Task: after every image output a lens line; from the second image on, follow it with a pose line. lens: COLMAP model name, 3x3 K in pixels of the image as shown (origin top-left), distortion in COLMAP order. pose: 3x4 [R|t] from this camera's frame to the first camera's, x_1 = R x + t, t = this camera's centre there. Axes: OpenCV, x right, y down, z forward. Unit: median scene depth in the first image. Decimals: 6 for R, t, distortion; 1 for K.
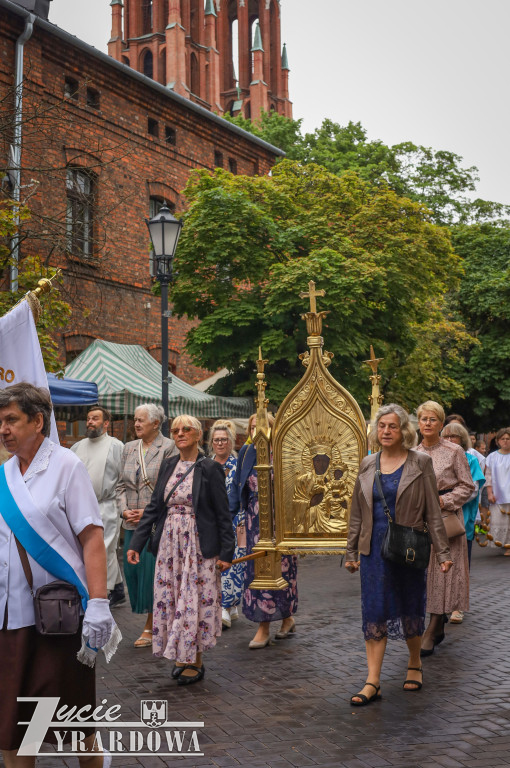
lens RADIAL K [[1236.5, 0, 255.0], [0, 1236.5, 384.0], [0, 0, 1]] dist [0.022669, 0.046977]
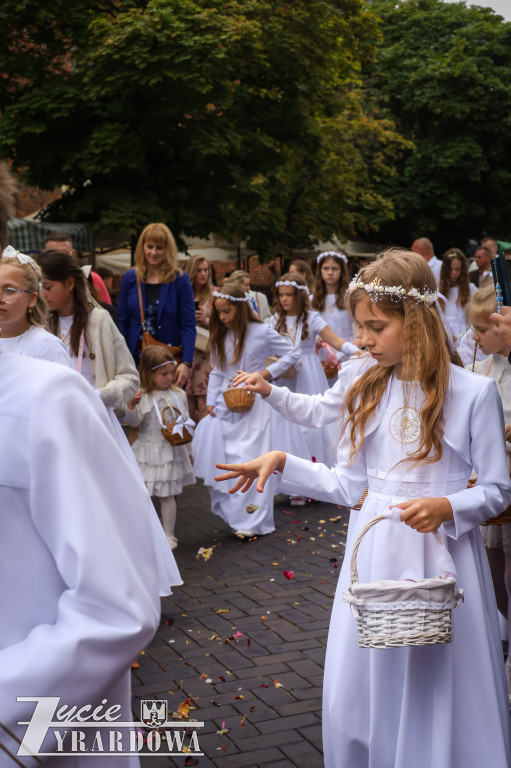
lens RADIAL K [[1236.5, 0, 255.5], [0, 1236.5, 384.0], [0, 0, 1]] dist [0.022669, 0.046977]
pose [[0.998950, -0.037075, 0.026909, 0.057941], [0.033338, 0.991210, 0.128032, 0.012119], [-0.031420, -0.127000, 0.991405, 0.224467]]
